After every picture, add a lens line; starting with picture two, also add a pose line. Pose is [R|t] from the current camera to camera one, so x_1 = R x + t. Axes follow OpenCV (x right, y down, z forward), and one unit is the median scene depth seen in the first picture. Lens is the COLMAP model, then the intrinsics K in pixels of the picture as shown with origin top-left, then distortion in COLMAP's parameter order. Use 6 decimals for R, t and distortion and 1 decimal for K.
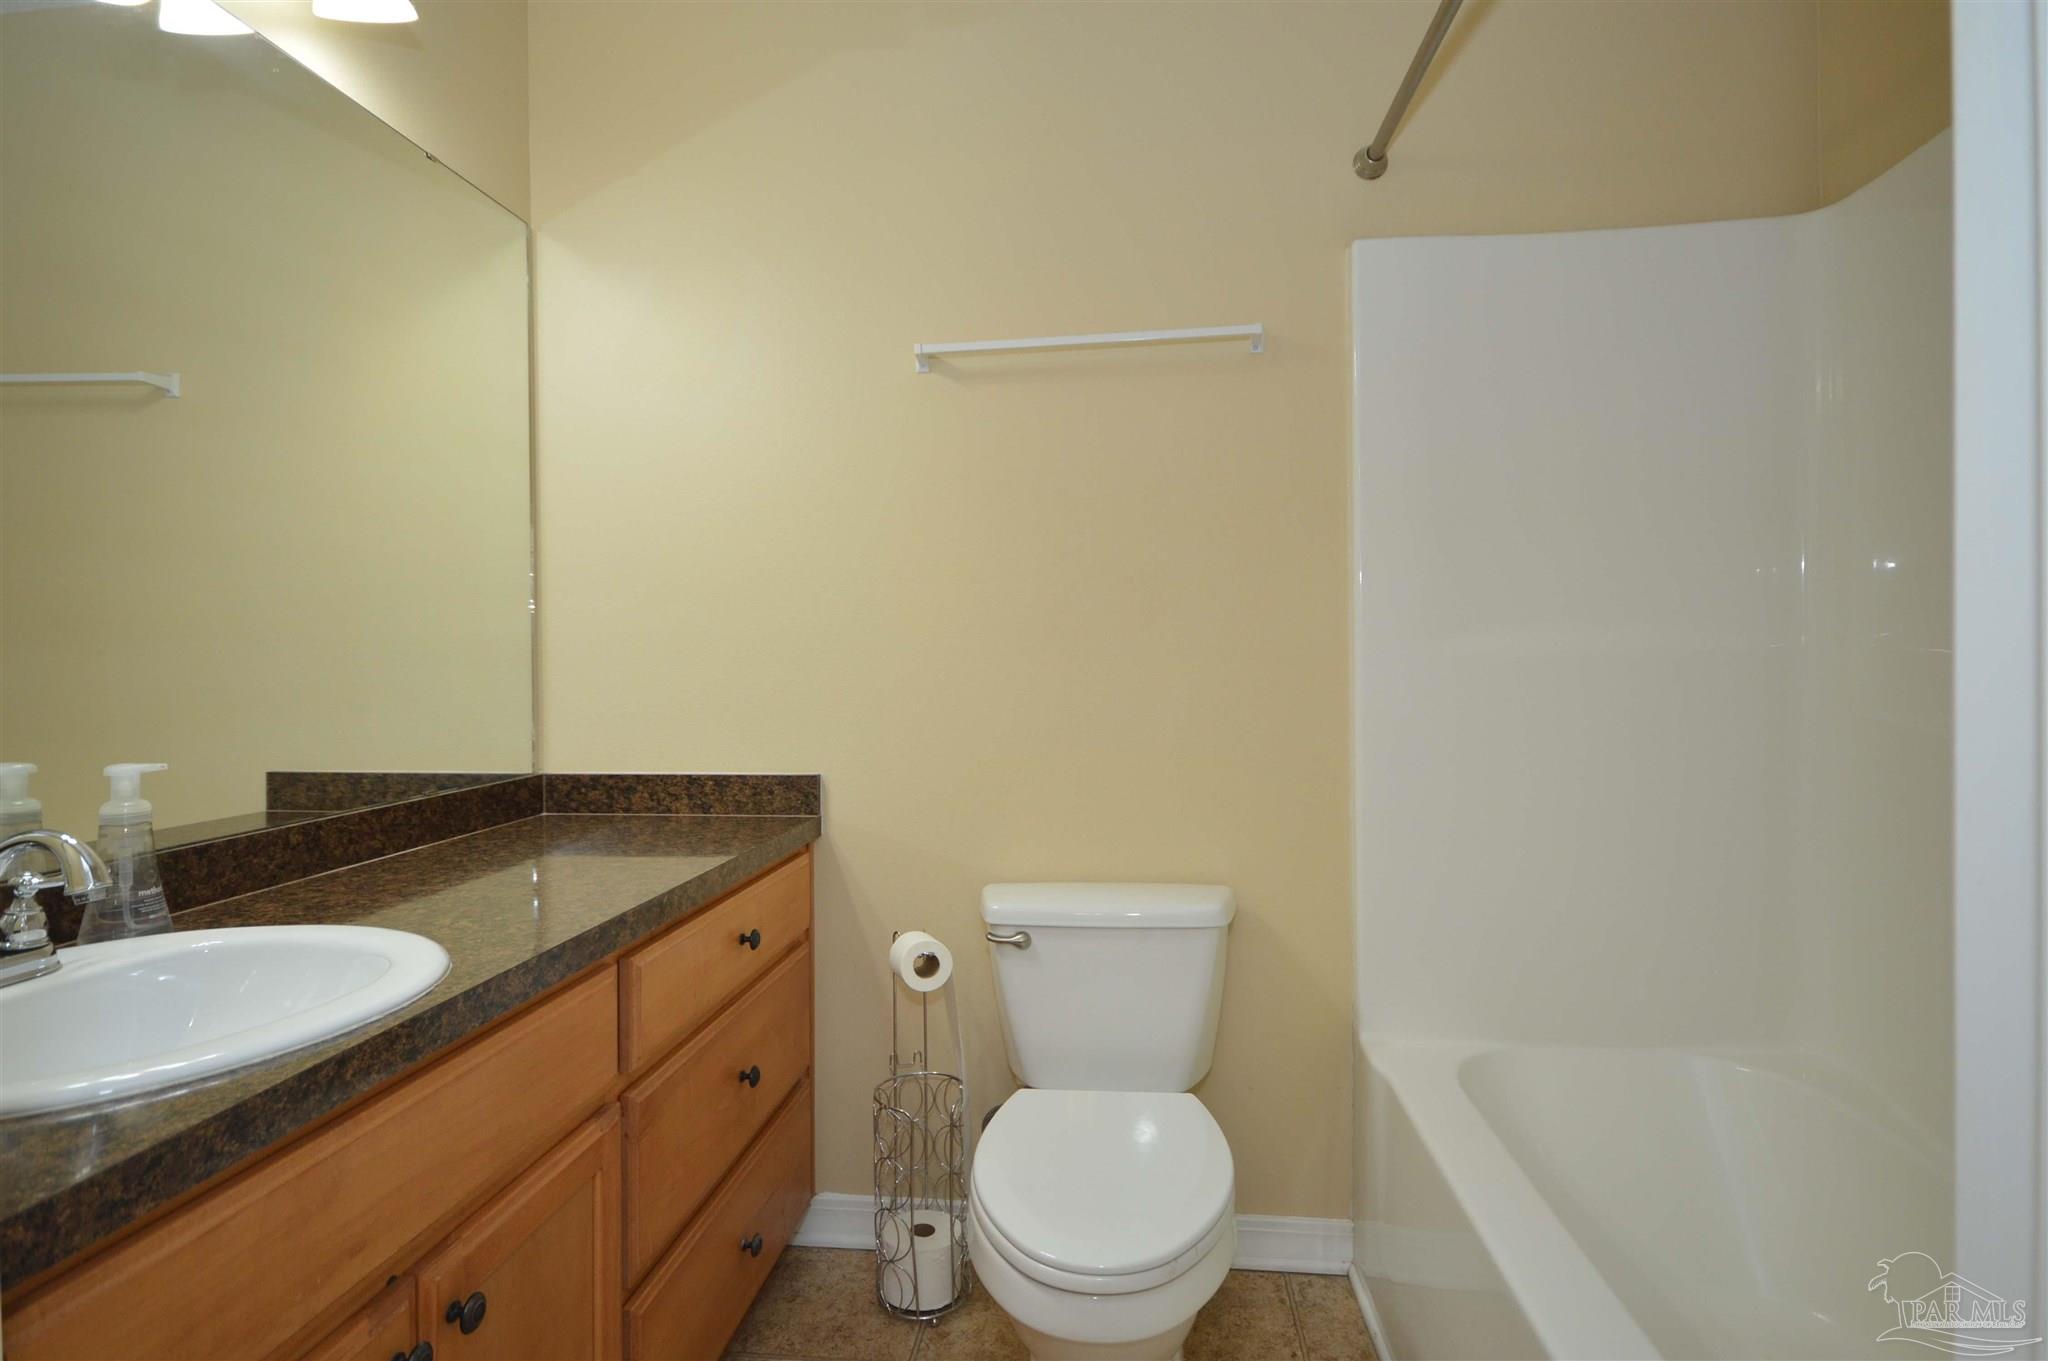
lens RADIAL K [[1056.4, 0, 1024.0], [0, 1056.4, 680.5], [0, 0, 1]] dist [0.006891, 0.000091]
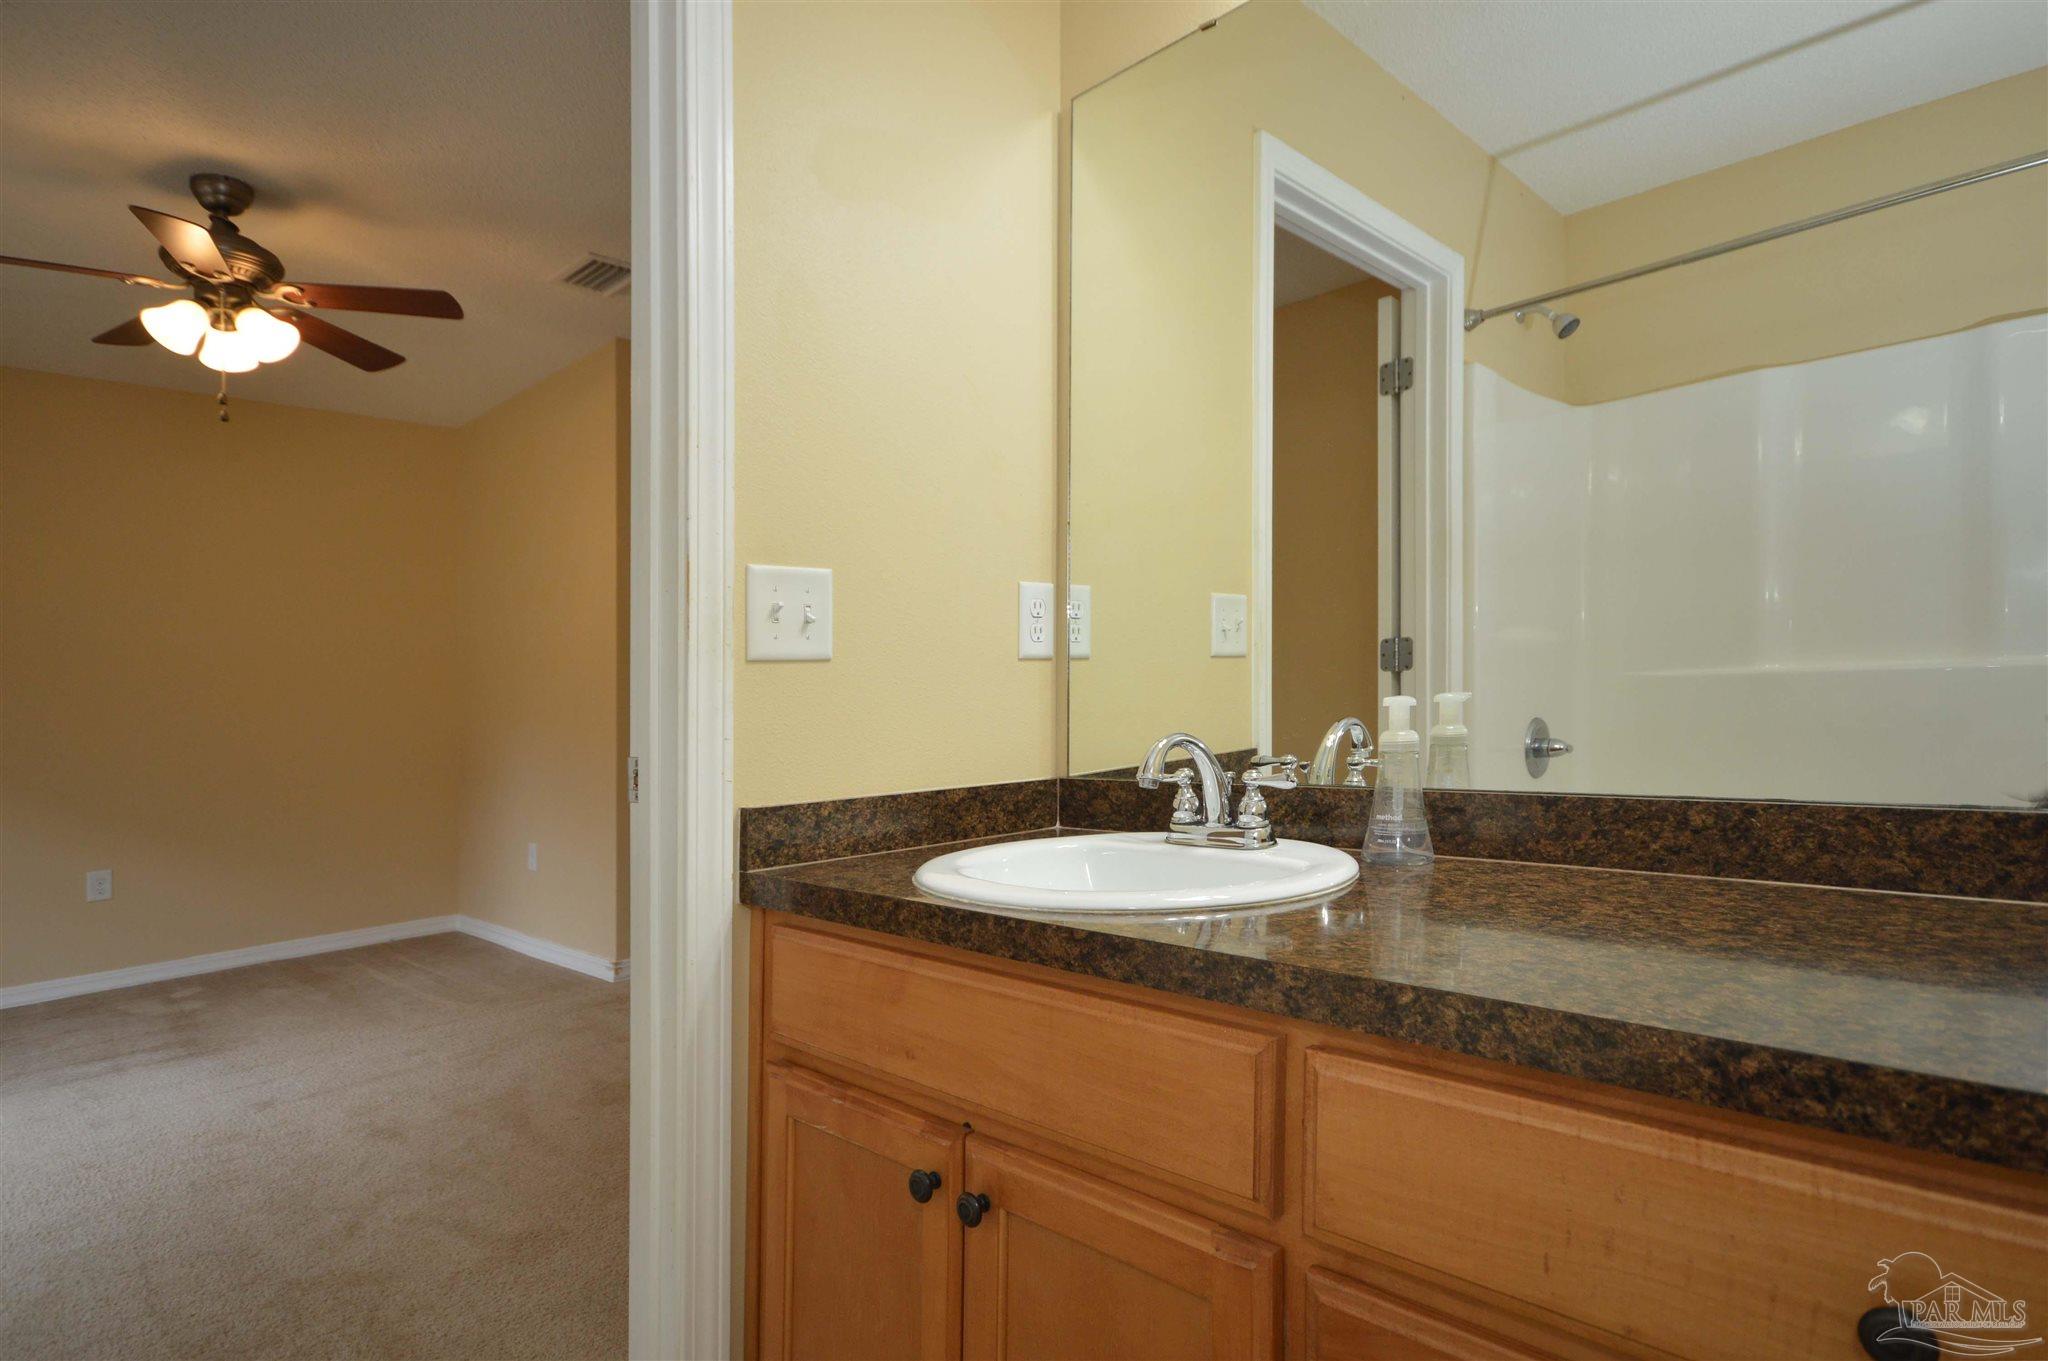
lens RADIAL K [[1096.9, 0, 1077.1], [0, 1096.9, 655.3], [0, 0, 1]] dist [0.003724, -0.000885]
pose [[-0.598564, 0.003970, -0.801065, 0.206277], [0.023171, 0.999655, -0.012360, 0.037274], [0.800740, -0.025959, -0.598450, 1.218872]]
